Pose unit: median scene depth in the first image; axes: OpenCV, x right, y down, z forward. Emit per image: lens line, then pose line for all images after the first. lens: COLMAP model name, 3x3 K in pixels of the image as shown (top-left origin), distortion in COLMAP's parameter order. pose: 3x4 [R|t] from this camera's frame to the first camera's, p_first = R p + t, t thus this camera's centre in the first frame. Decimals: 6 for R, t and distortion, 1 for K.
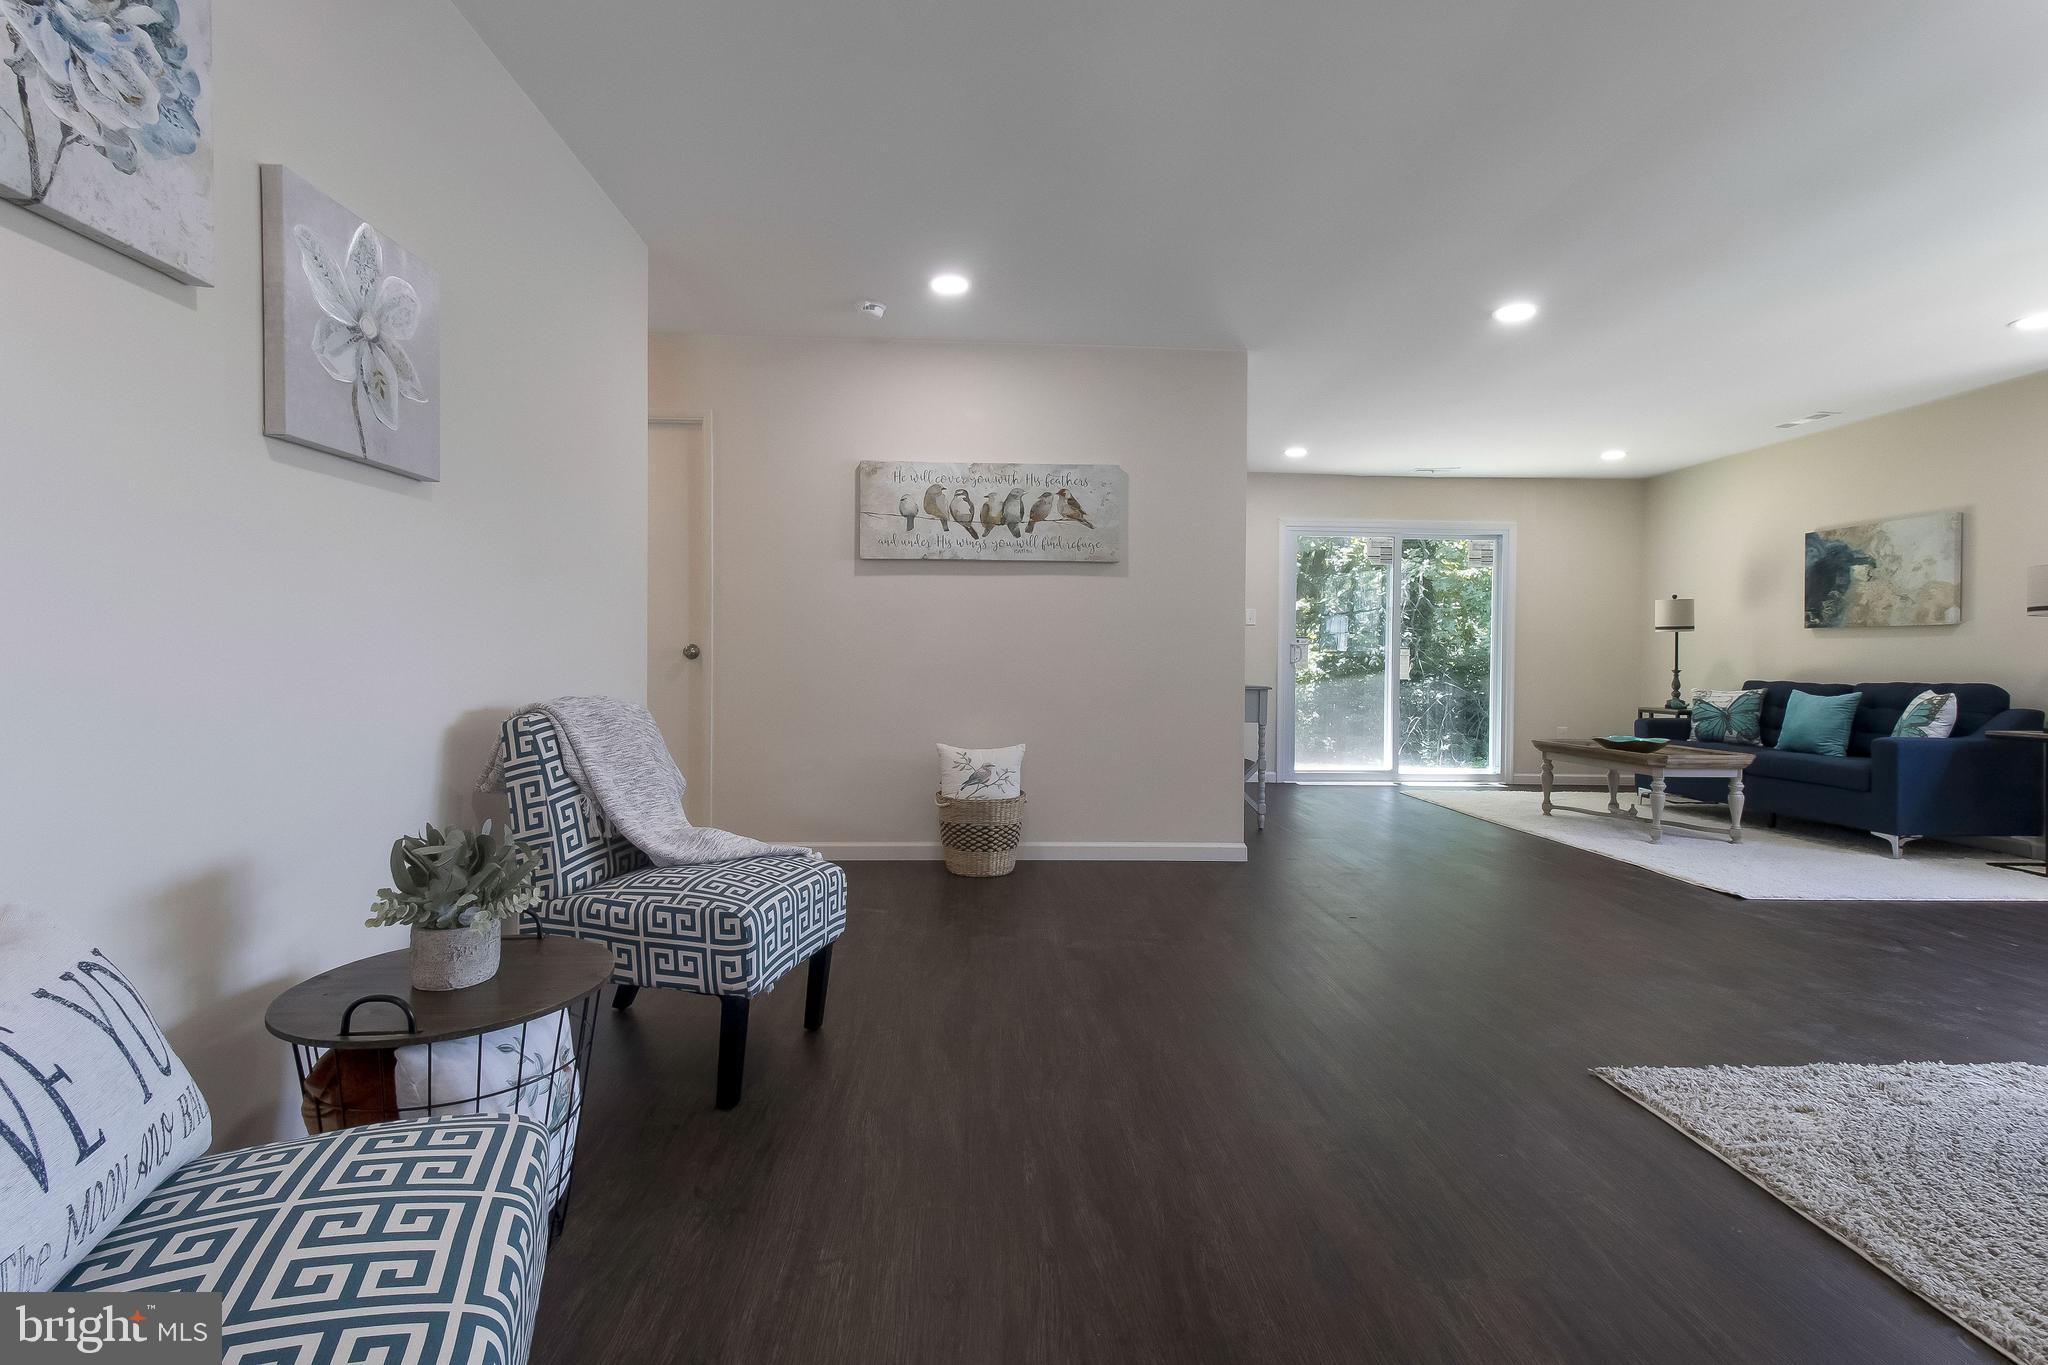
lens RADIAL K [[942.5, 0, 1017.6], [0, 942.5, 659.9], [0, 0, 1]] dist [0.013546, 0.000161]
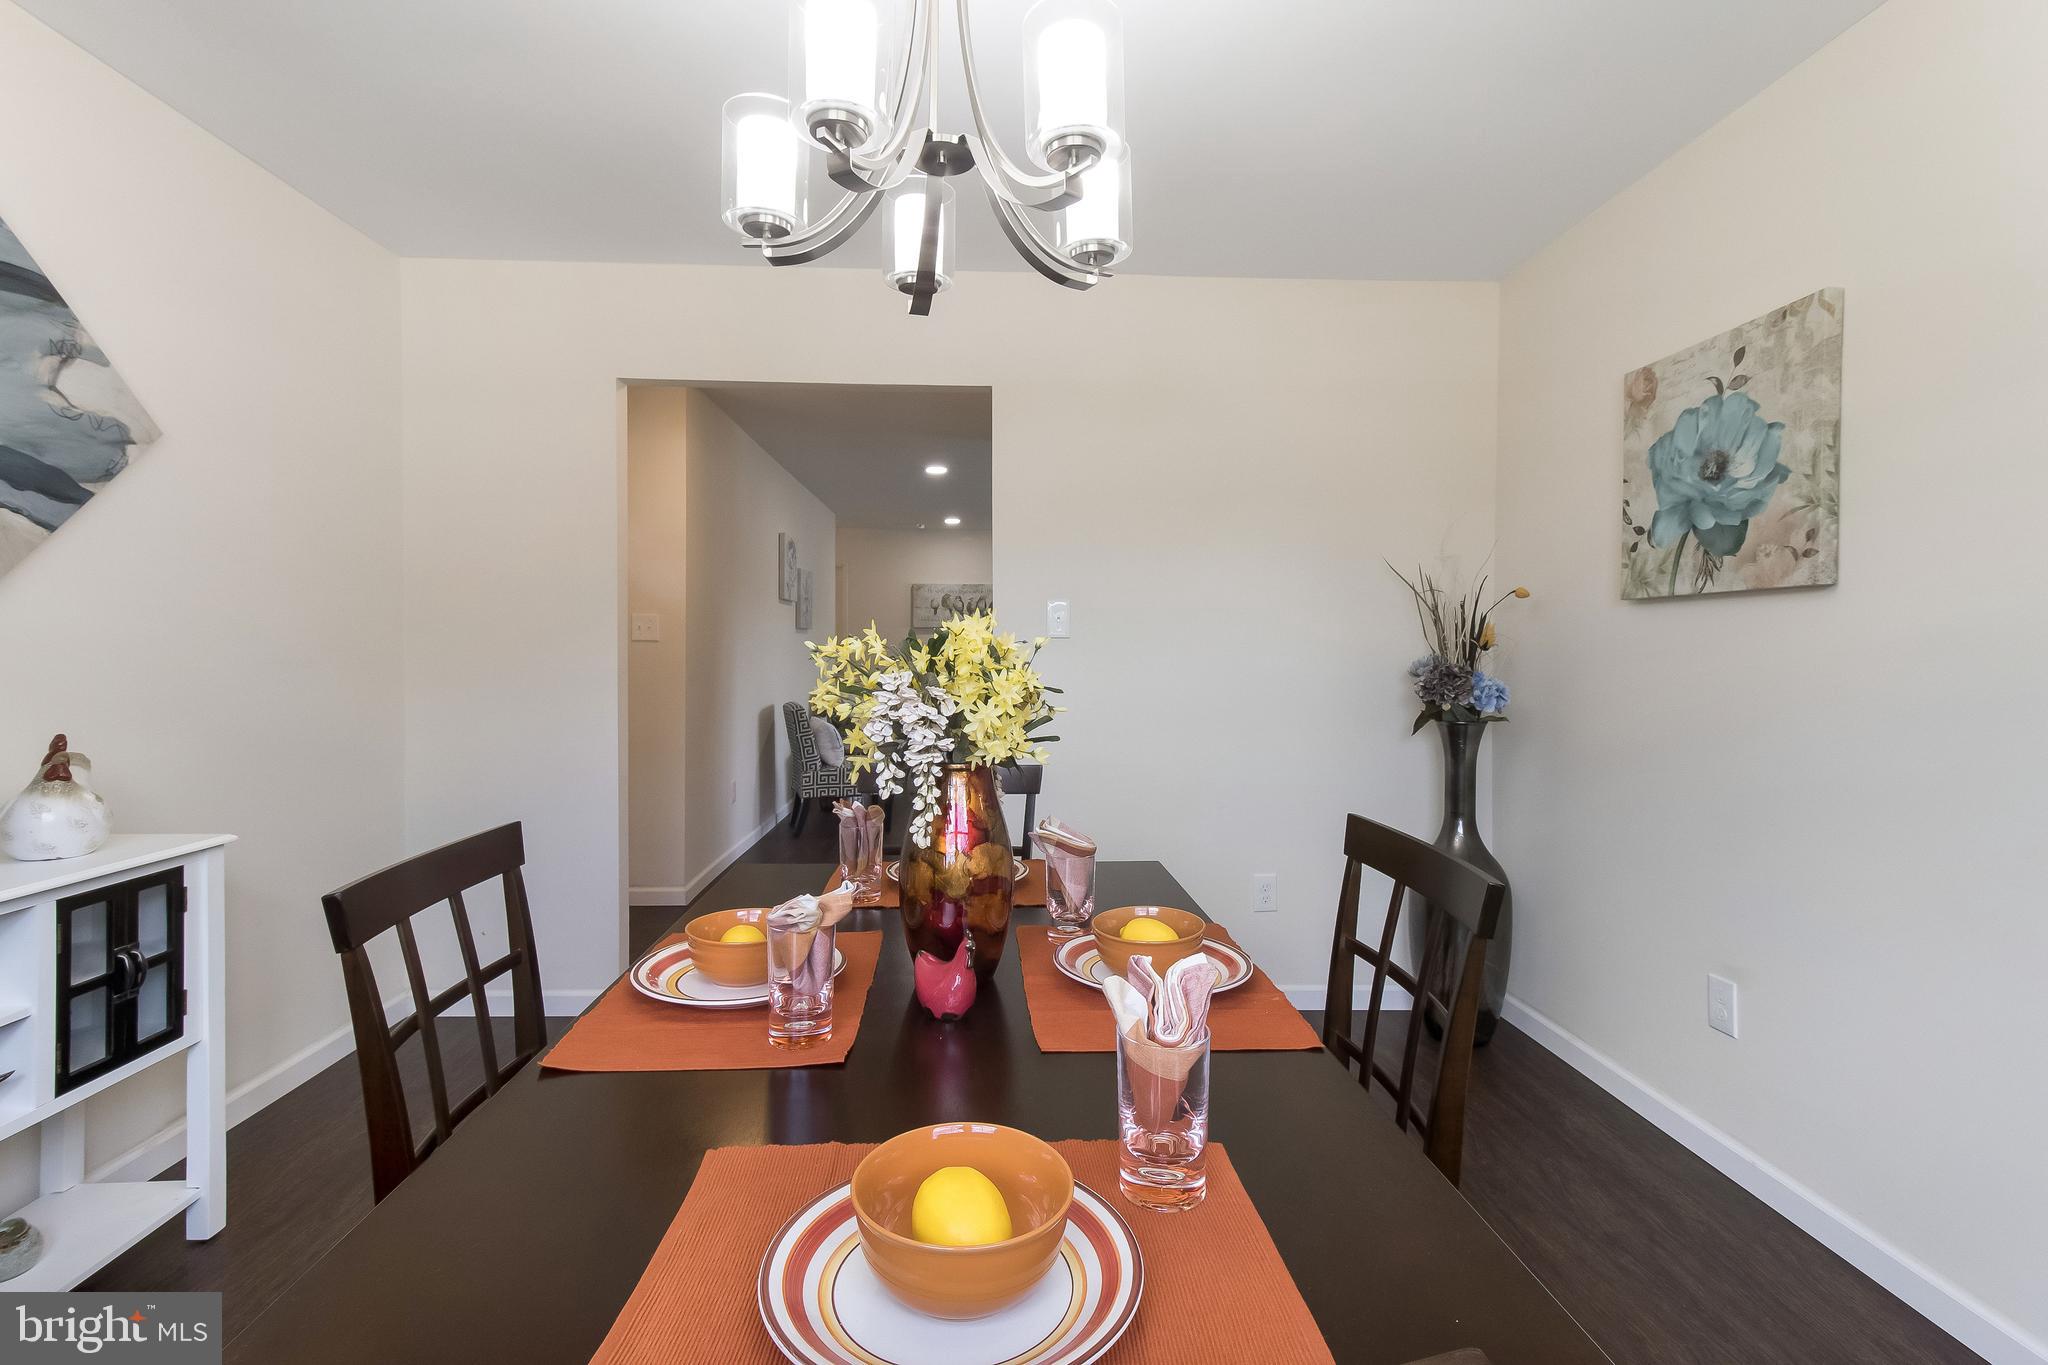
lens RADIAL K [[940.3, 0, 1018.0], [0, 940.3, 652.4], [0, 0, 1]] dist [0.023859, -0.000056]
pose [[0.999923, -0.002326, -0.012207, 0.107575], [0.002277, 0.999989, -0.004032, -0.038143], [0.012216, 0.004004, 0.999917, -1.216115]]
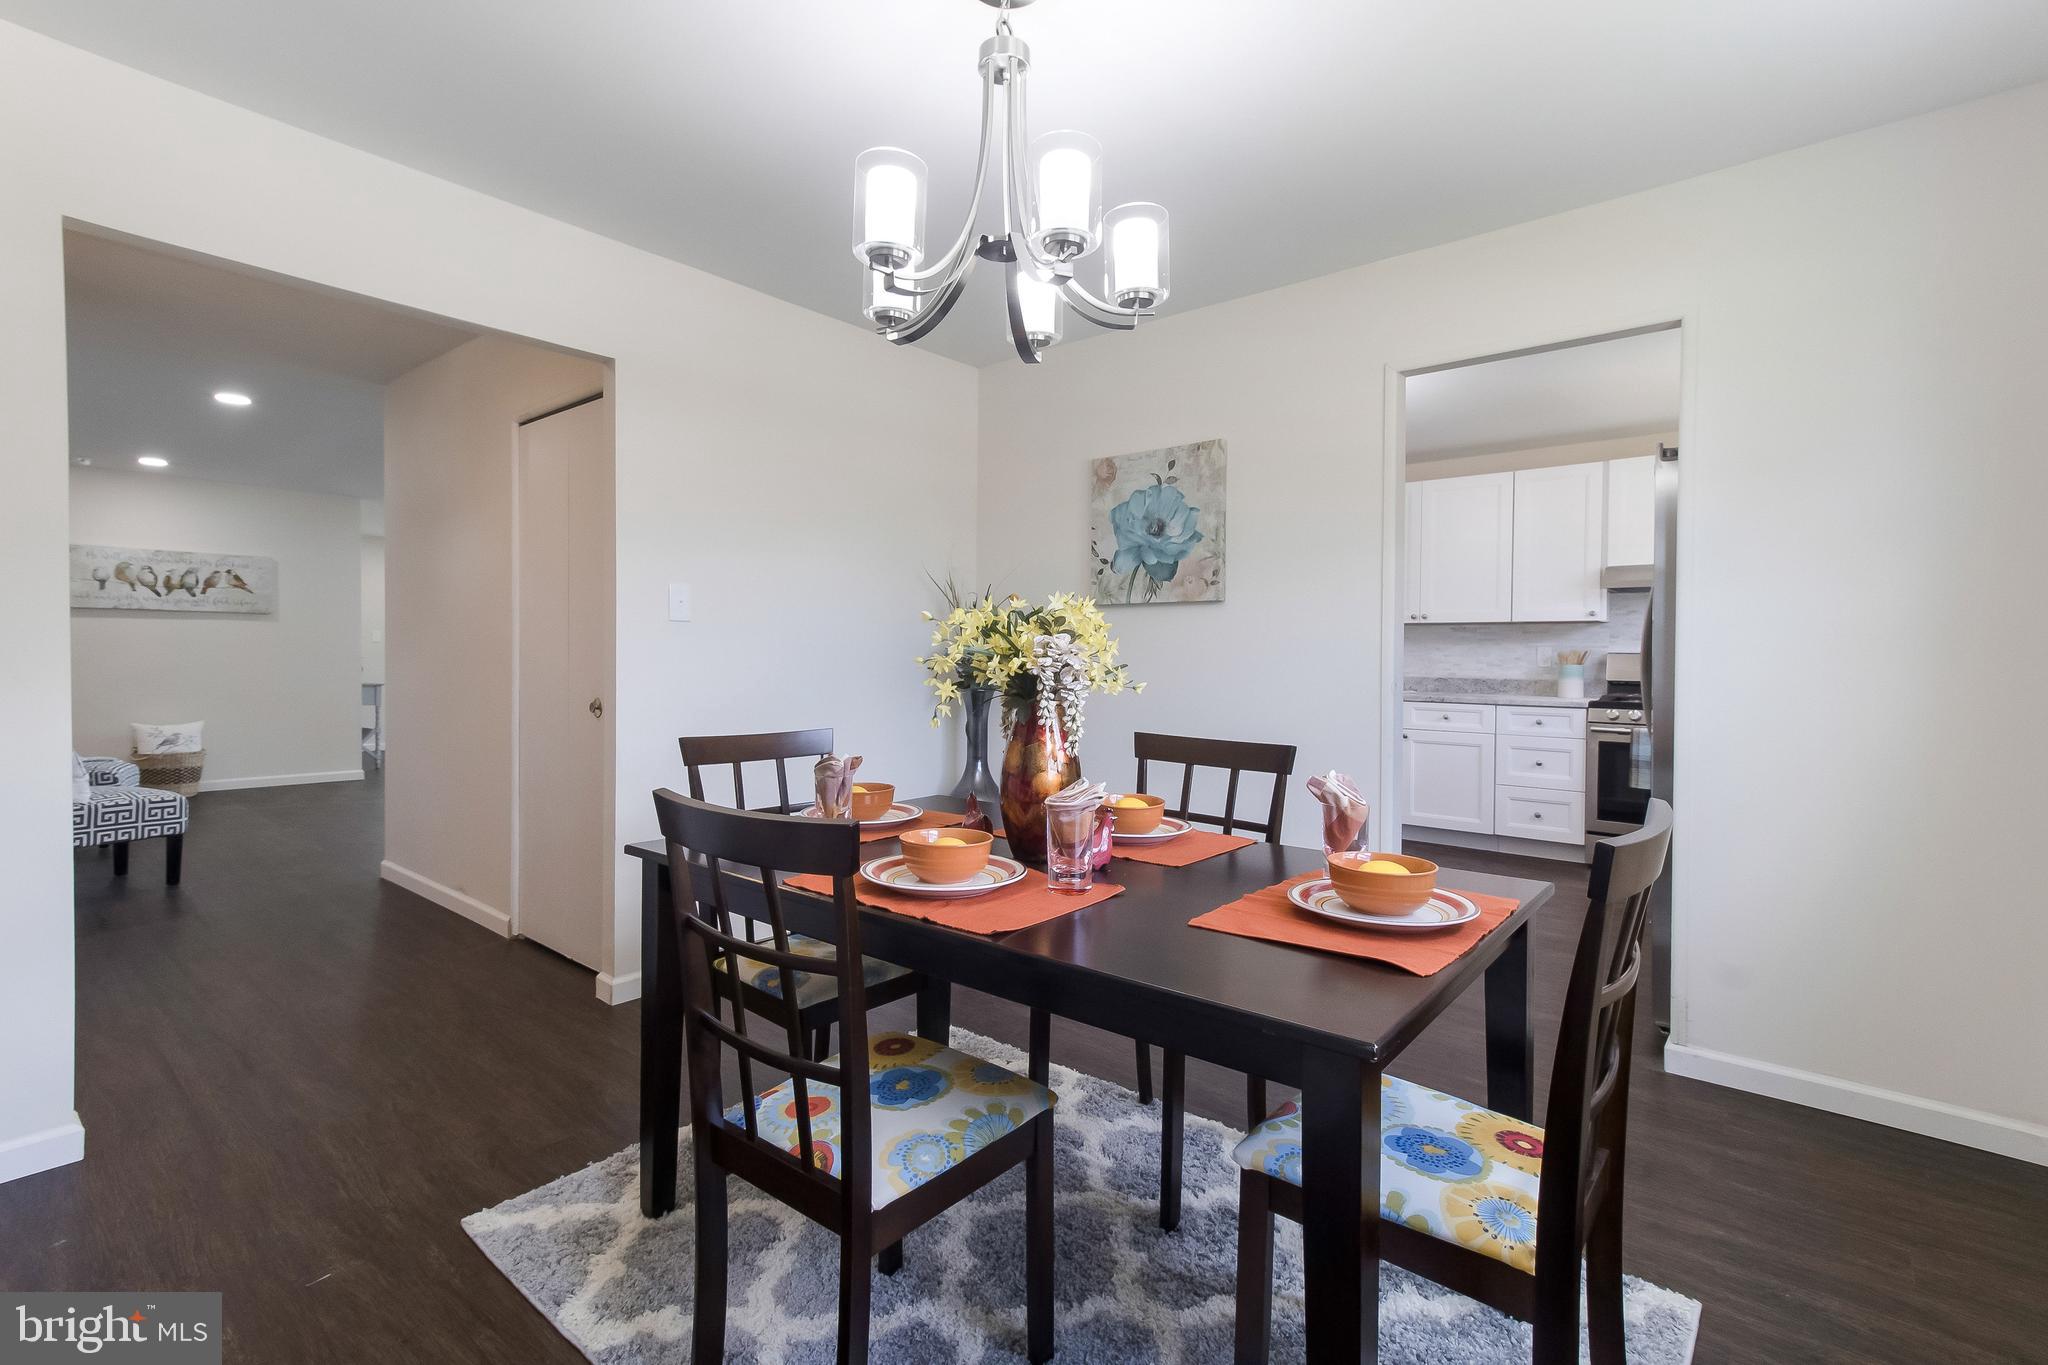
lens RADIAL K [[936.8, 0, 1018.0], [0, 936.8, 660.9], [0, 0, 1]] dist [0.012421, -0.000408]
pose [[0.686160, -0.006297, 0.727423, -0.214970], [0.002281, 0.999976, 0.006505, -0.025238], [-0.727447, -0.002804, 0.686158, -1.189375]]
